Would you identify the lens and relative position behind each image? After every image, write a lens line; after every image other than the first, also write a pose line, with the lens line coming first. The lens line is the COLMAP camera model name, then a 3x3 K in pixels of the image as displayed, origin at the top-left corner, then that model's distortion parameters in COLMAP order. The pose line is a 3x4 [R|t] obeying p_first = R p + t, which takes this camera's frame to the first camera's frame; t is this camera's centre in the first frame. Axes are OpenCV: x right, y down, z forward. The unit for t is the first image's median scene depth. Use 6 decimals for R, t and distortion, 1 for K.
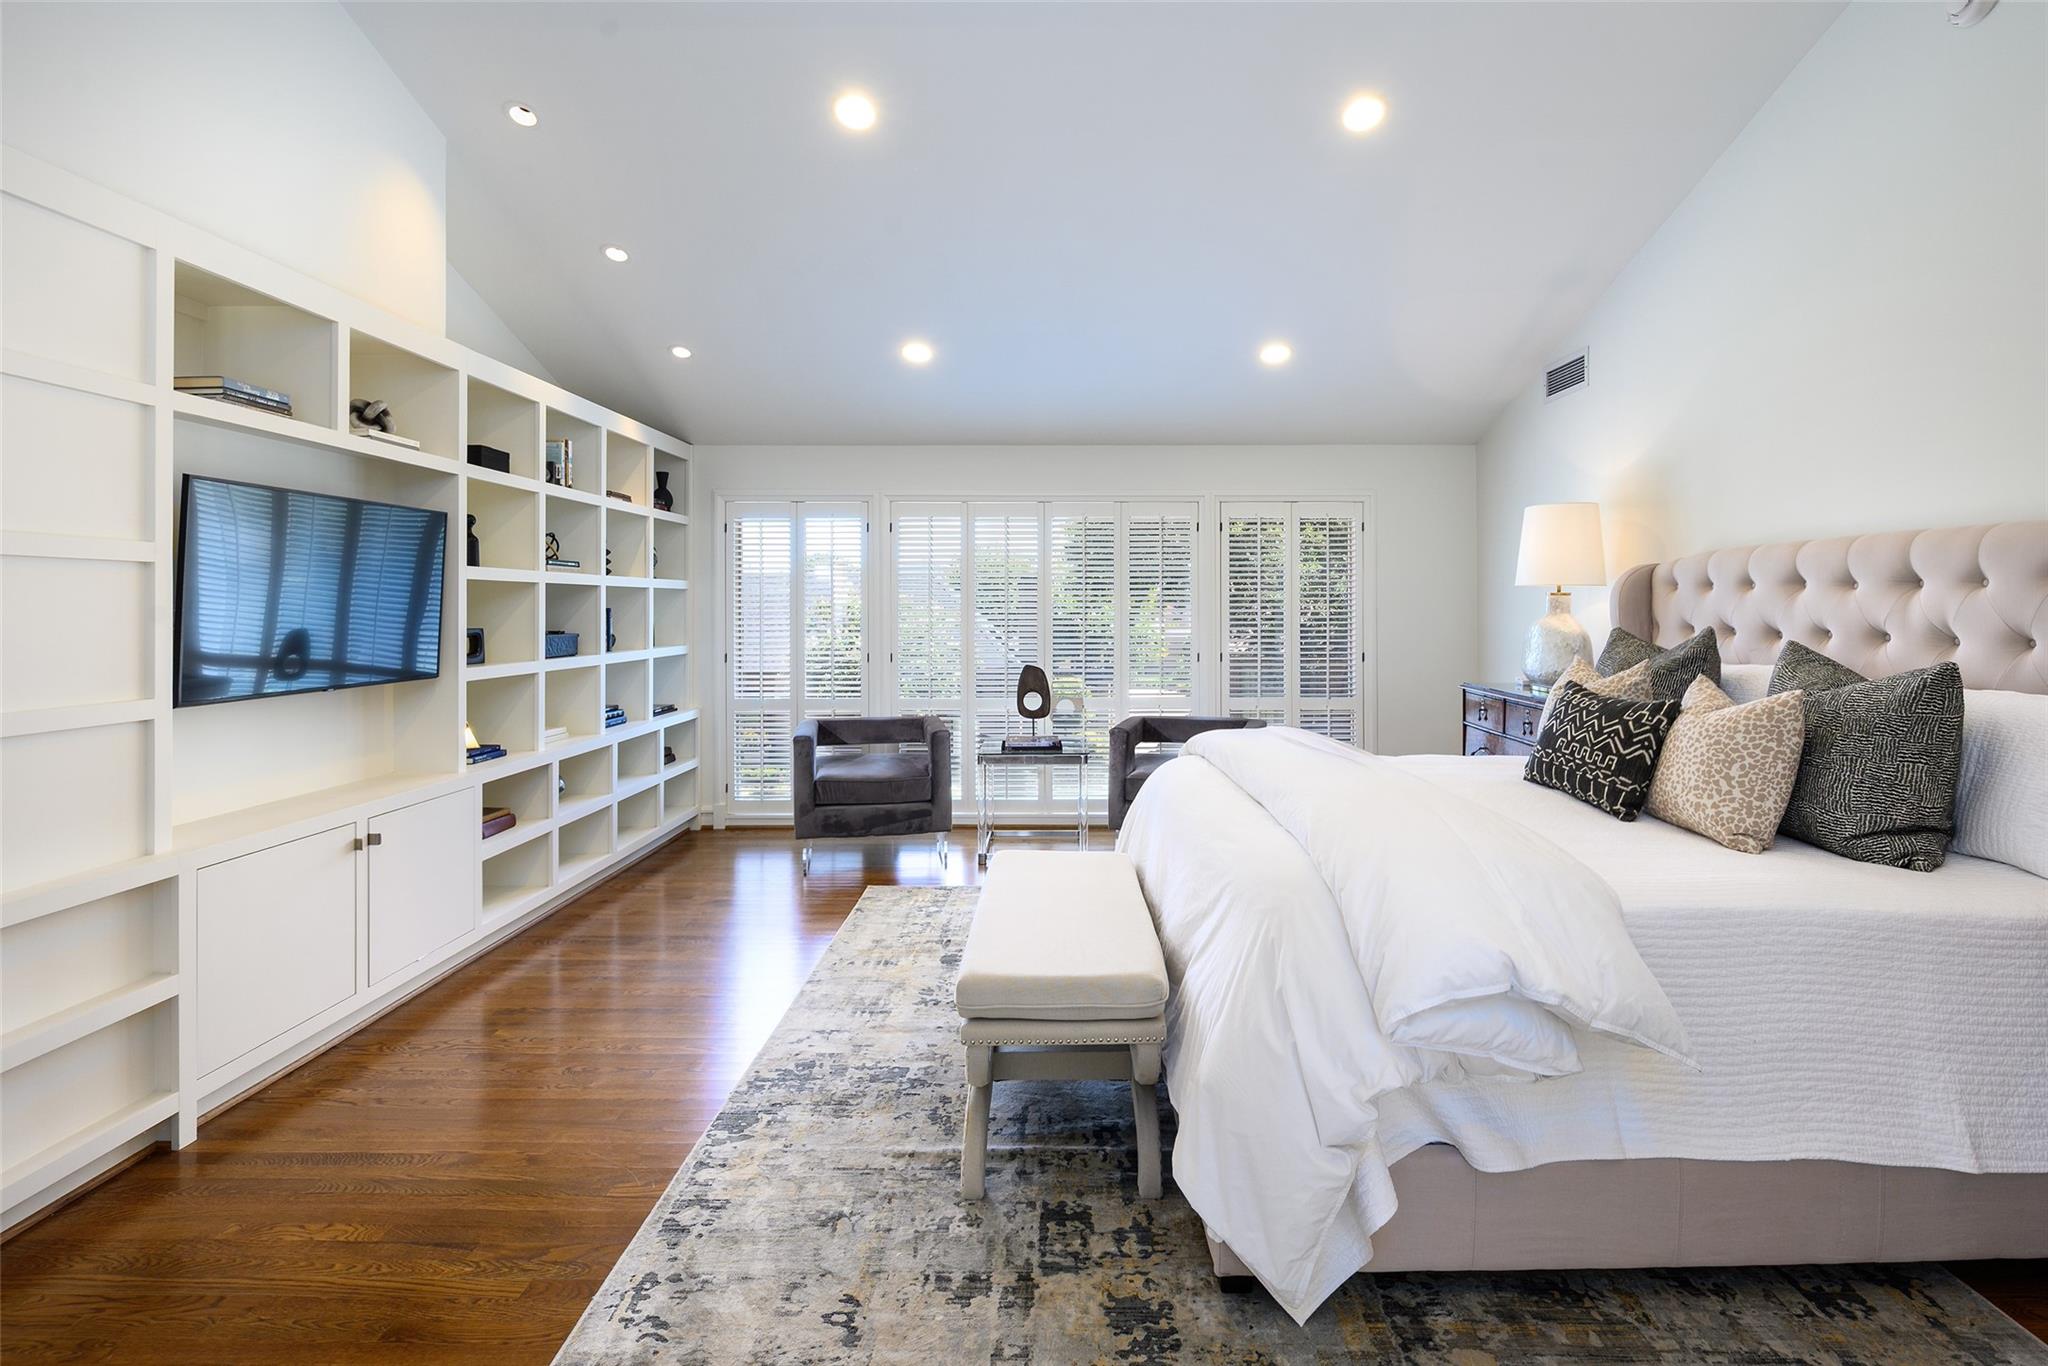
lens RADIAL K [[981.7, 0, 1053.8], [0, 981.7, 601.1], [0, 0, 1]] dist [0.000214, -0.001361]
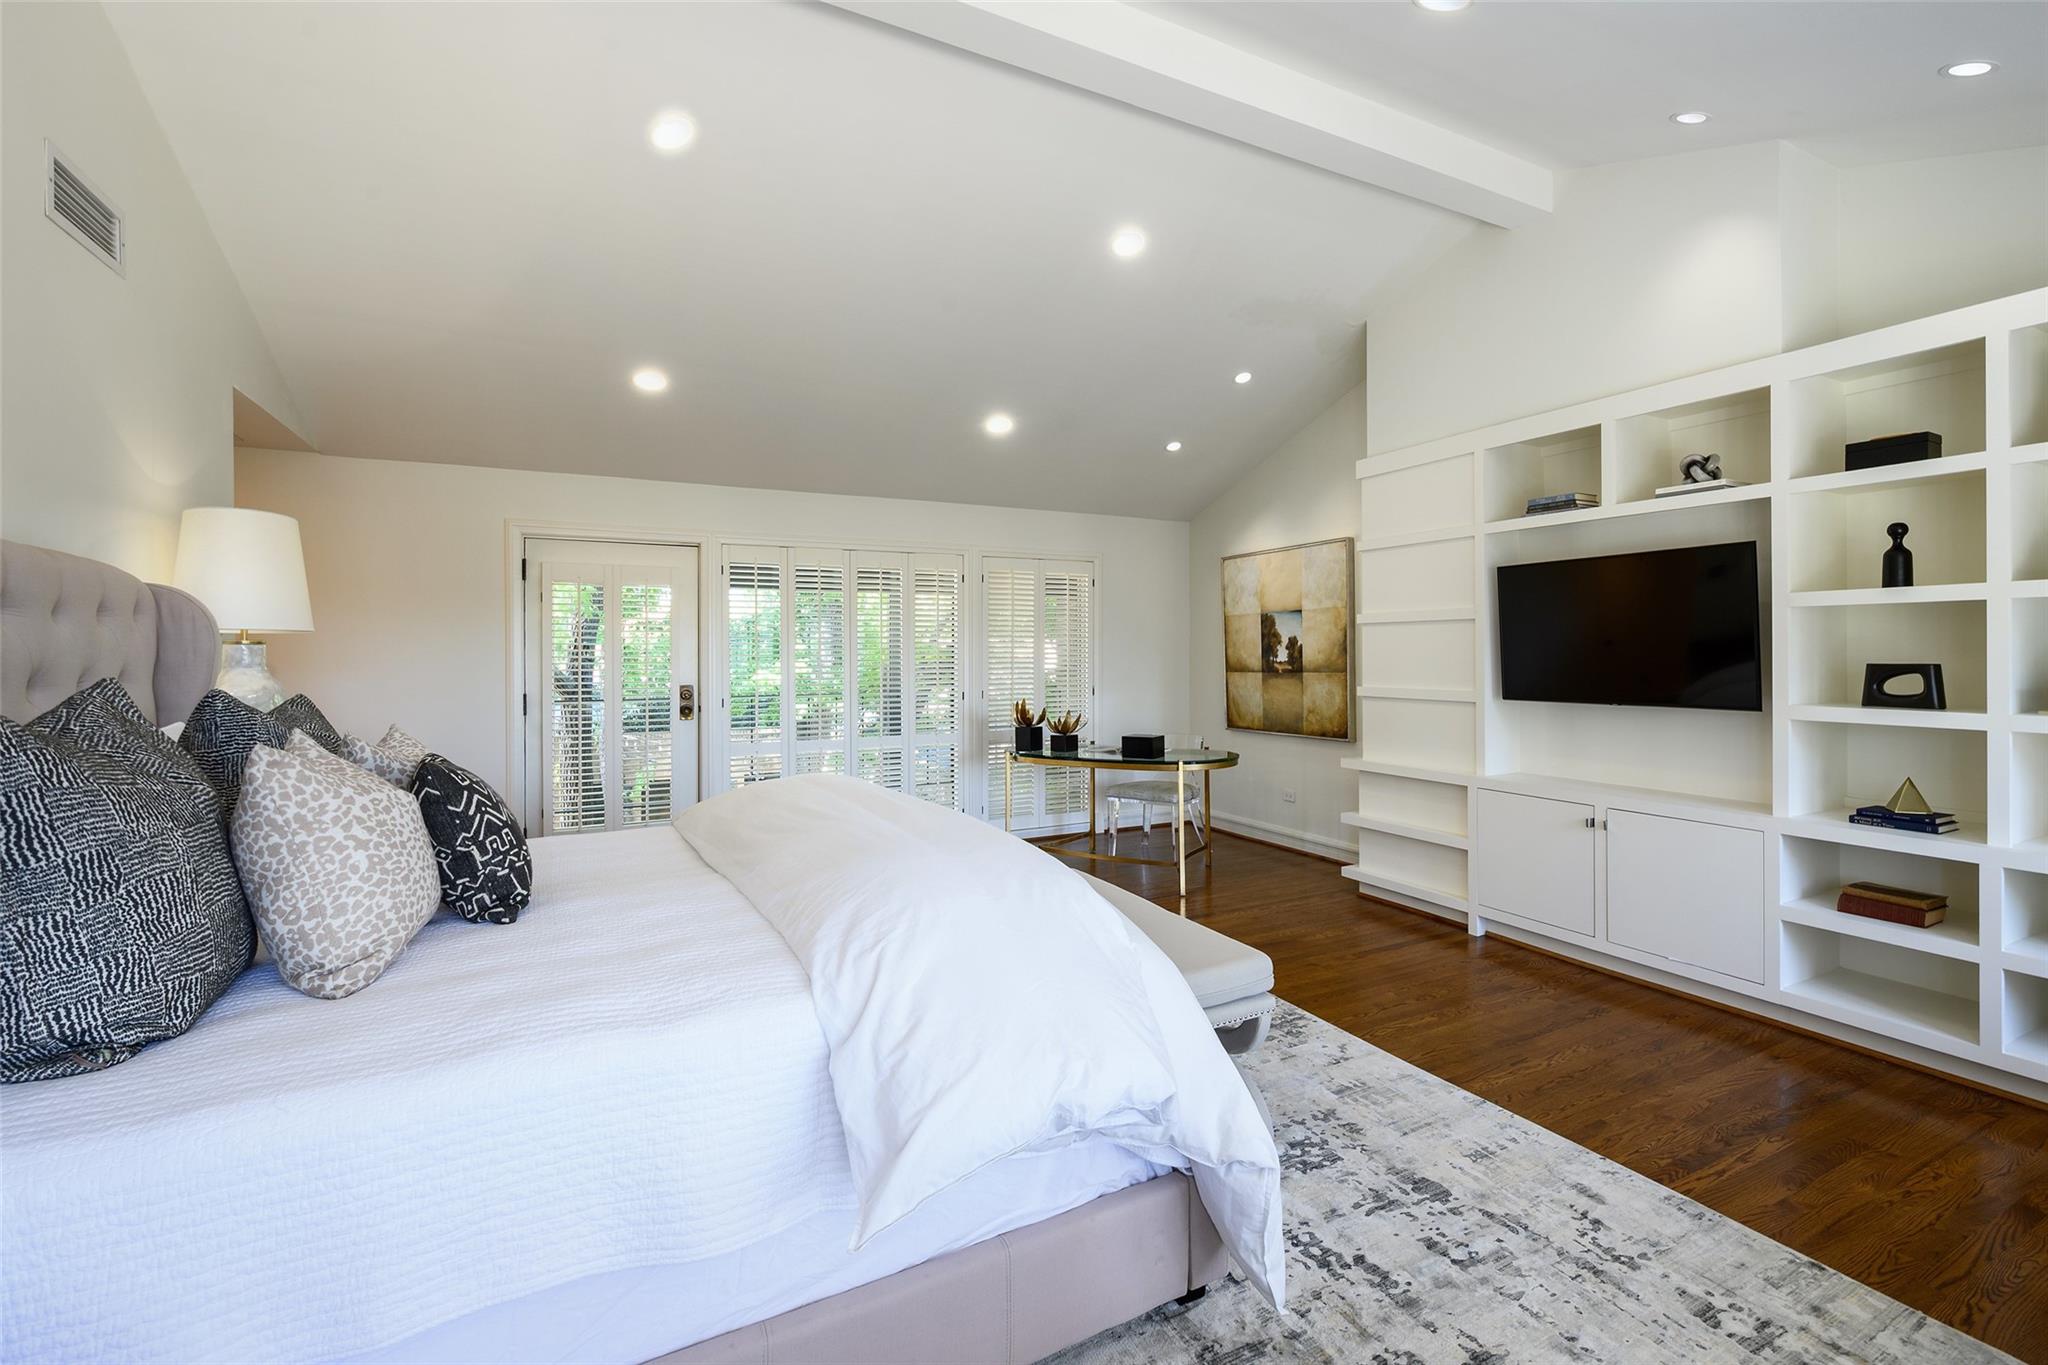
lens RADIAL K [[900.8, 0, 1090.9], [0, 900.8, 654.3], [0, 0, 1]] dist [0.000382, 0.000418]
pose [[-0.870580, 0.011691, -0.491888, 0.413486], [0.013189, 0.999913, 0.000422, 0.012856], [0.491851, -0.006120, -0.870658, 1.554484]]
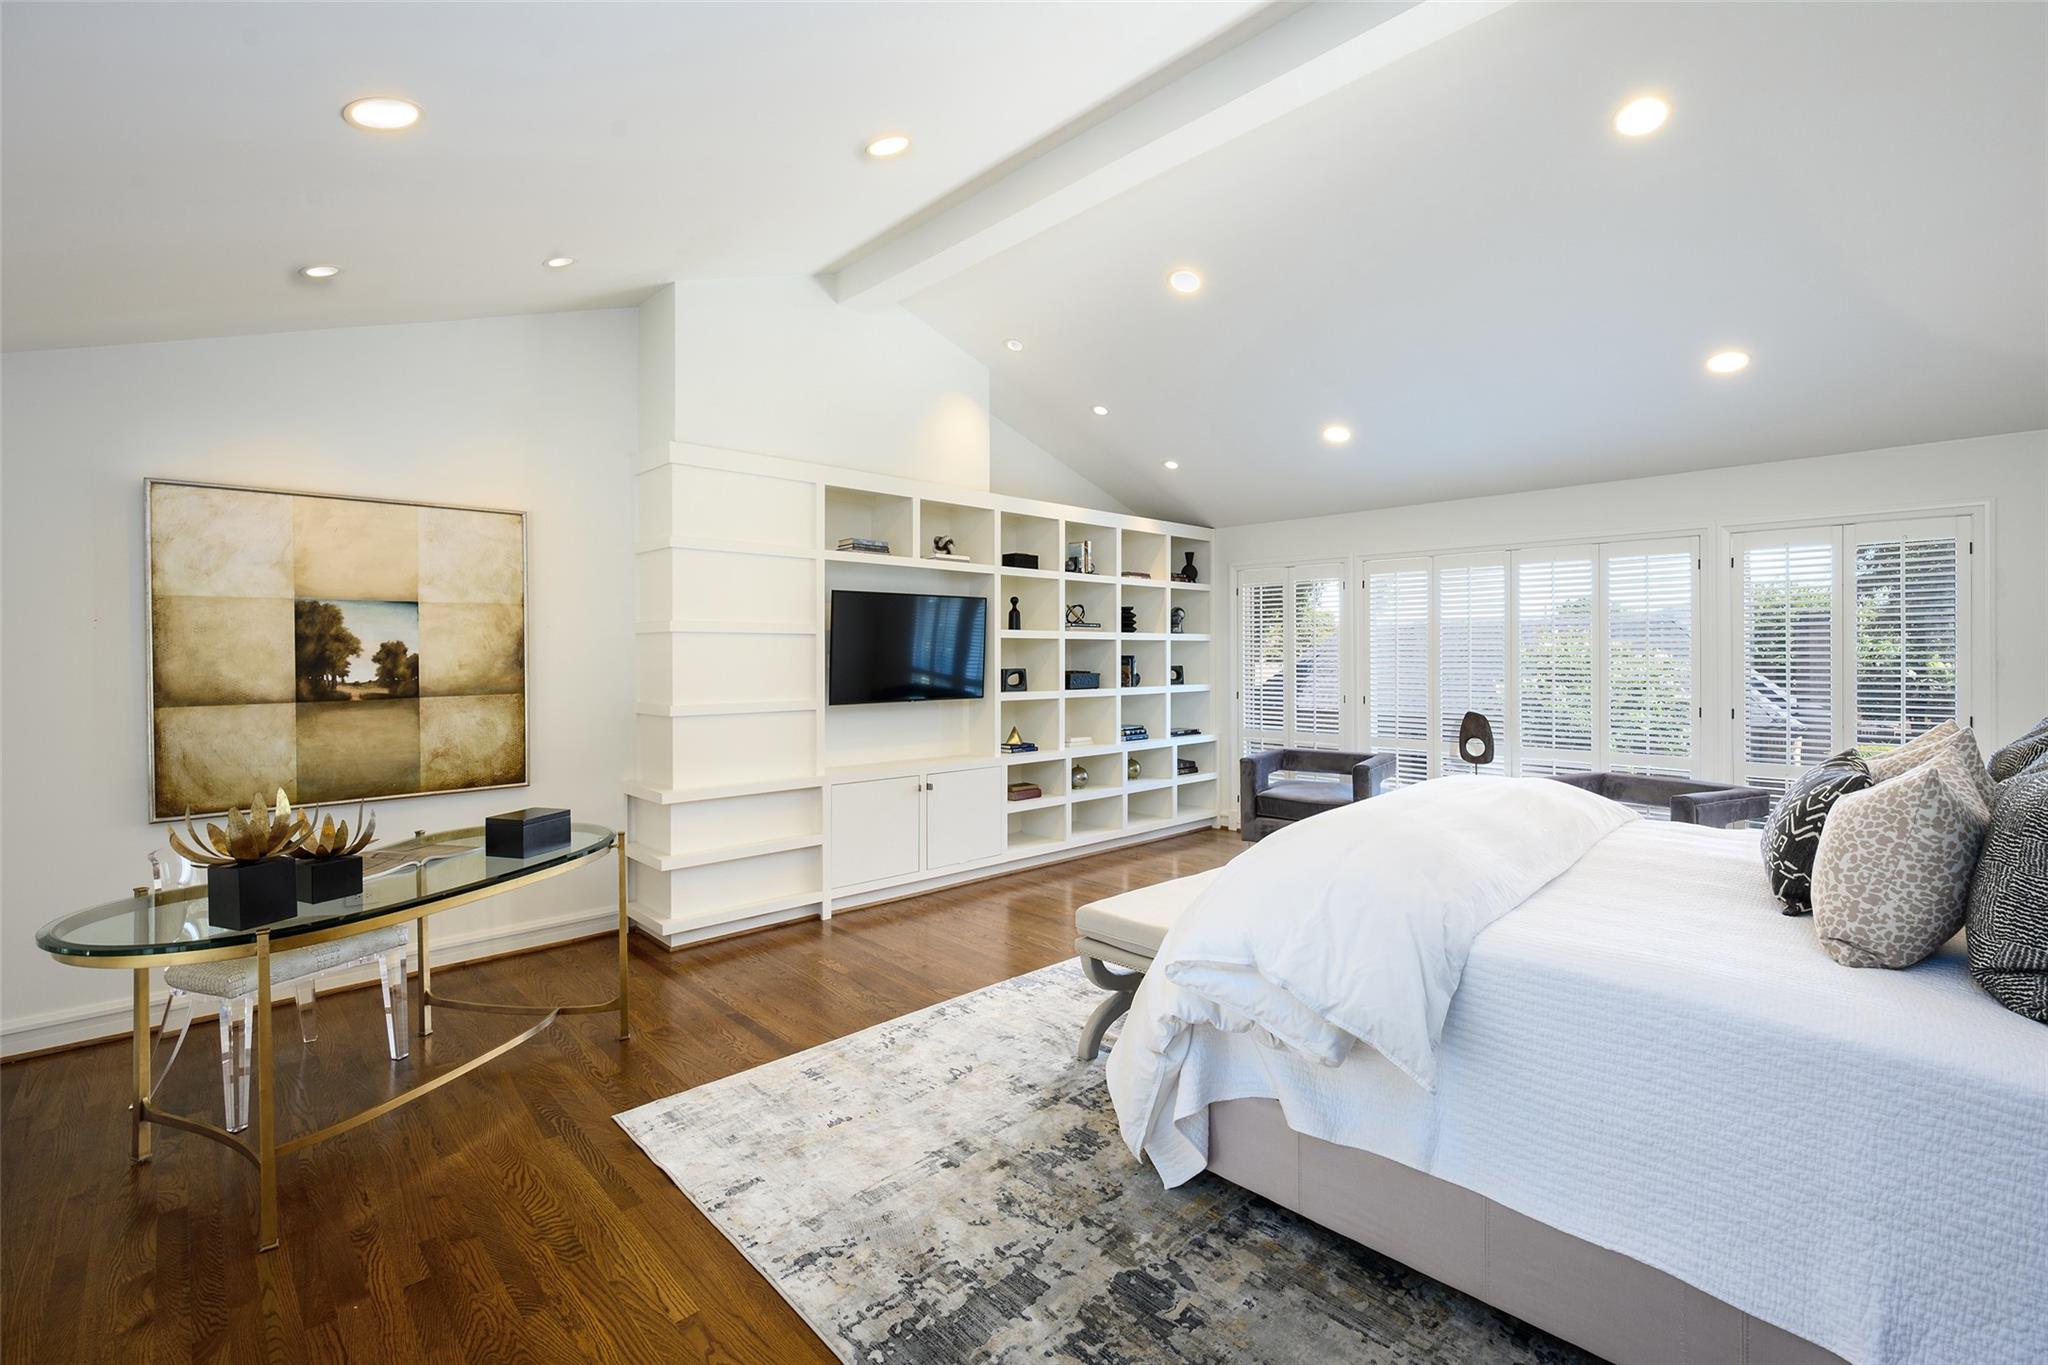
lens RADIAL K [[900.8, 0, 1010.5], [0, 900.8, 647.8], [0, 0, 1]] dist [0.000382, 0.000418]
pose [[0.684705, -0.004790, -0.728805, 0.546178], [0.004373, 0.999987, -0.002465, -0.002849], [0.728807, -0.001500, 0.684717, -0.003311]]
